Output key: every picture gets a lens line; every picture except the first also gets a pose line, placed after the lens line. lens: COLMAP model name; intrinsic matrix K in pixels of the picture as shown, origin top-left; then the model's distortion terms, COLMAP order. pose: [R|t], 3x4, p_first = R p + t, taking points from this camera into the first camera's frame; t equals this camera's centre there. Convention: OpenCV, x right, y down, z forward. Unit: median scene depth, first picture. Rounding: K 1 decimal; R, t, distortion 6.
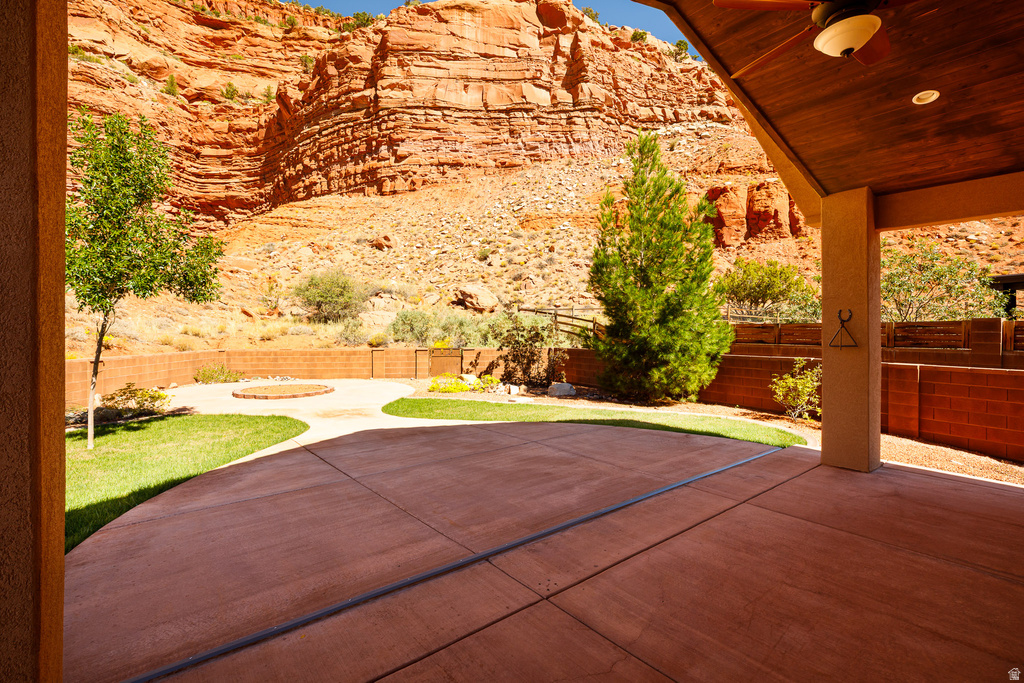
lens RADIAL K [[459.9, 0, 507.9], [0, 459.9, 329.6], [0, 0, 1]] dist [0.005509, -0.000505]
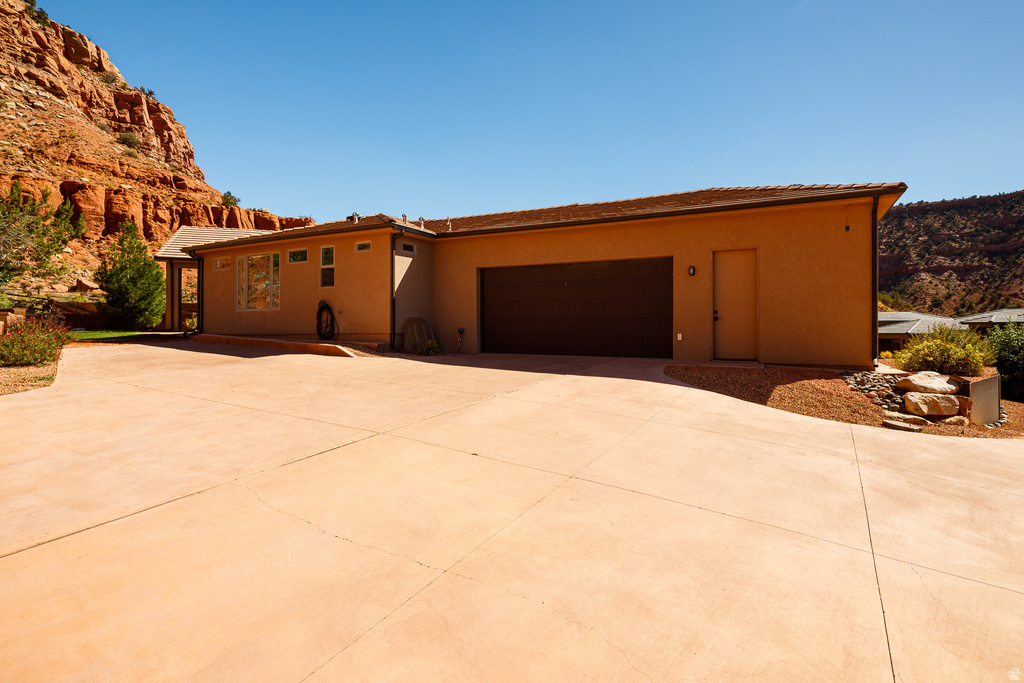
lens RADIAL K [[529.2, 0, 516.0], [0, 529.2, 322.4], [0, 0, 1]] dist [-0.002768, 0.000685]
pose [[0.345460, 0.007001, 0.938407, -0.240483], [-0.004303, 0.999973, -0.005876, 0.016769], [-0.938424, -0.002008, 0.345481, -0.276378]]
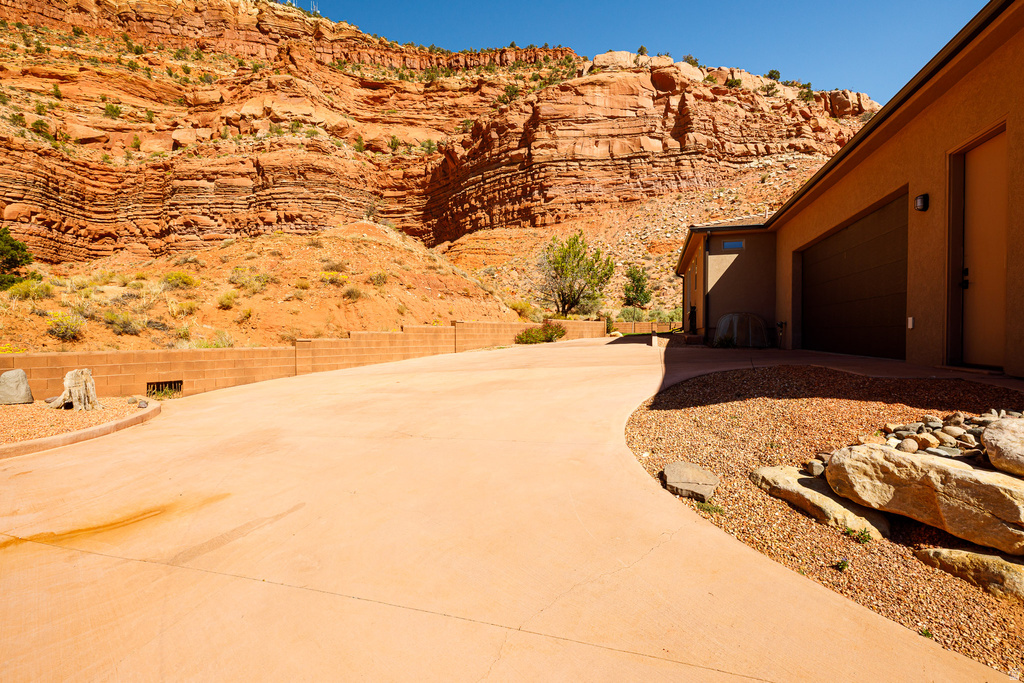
lens RADIAL K [[459.9, 0, 512.3], [0, 459.9, 340.6], [0, 0, 1]] dist [0.005509, -0.000505]
pose [[0.987395, 0.000300, -0.158275, -0.121975], [0.002468, 0.999847, 0.017288, 0.021778], [0.158256, -0.017461, 0.987244, -0.362805]]
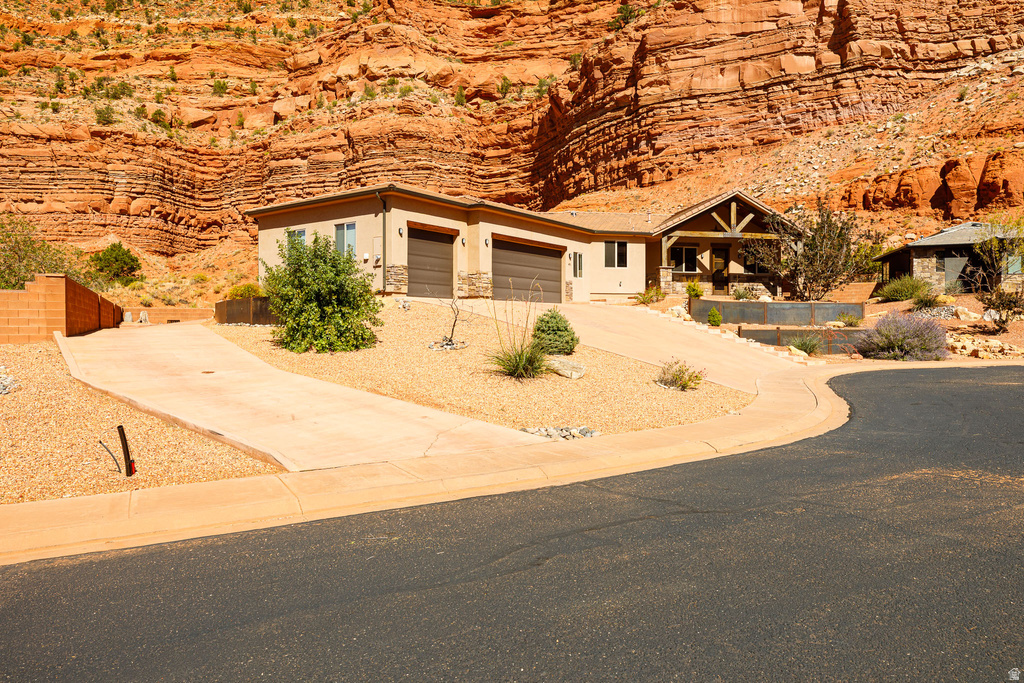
lens RADIAL K [[692.4, 0, 511.2], [0, 692.4, 340.2], [0, 0, 1]] dist [0.024218, -0.006719]
pose [[0.881011, -0.000890, -0.473095, 0.226184], [0.008247, 0.999875, 0.013476, 0.043733], [0.473024, -0.015775, 0.880908, -0.584884]]
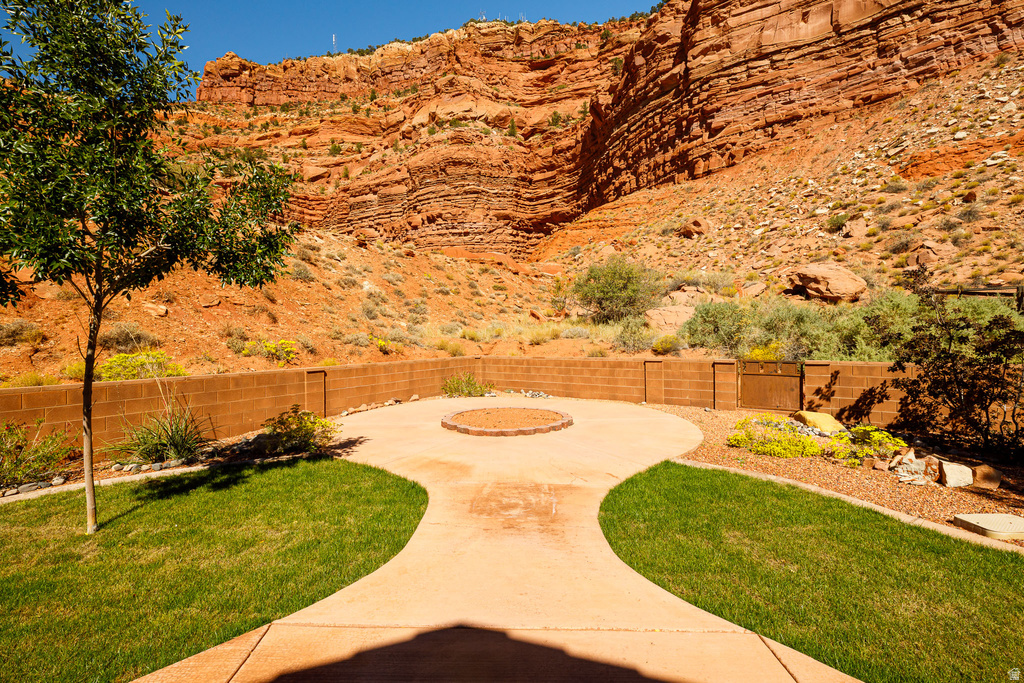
lens RADIAL K [[459.9, 0, 511.6], [0, 459.9, 338.9], [0, 0, 1]] dist [0.005509, -0.000505]
pose [[0.789754, -0.005023, -0.613404, -0.007662], [0.015459, 0.999812, 0.011716, 0.000252], [0.613229, -0.018735, 0.789683, 0.075212]]
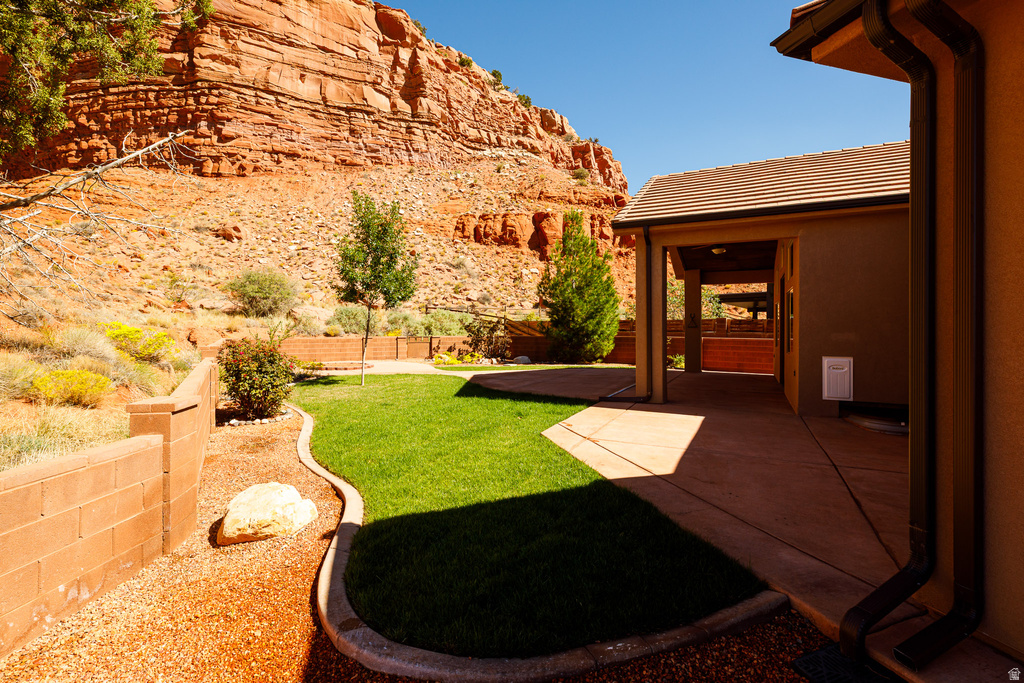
lens RADIAL K [[459.9, 0, 508.6], [0, 459.9, 331.8], [0, 0, 1]] dist [0.005509, -0.000505]
pose [[0.911164, -0.002097, 0.412038, -0.097562], [-0.001364, 0.999966, 0.008105, 0.003605], [-0.412041, -0.007947, 0.911131, -0.069474]]
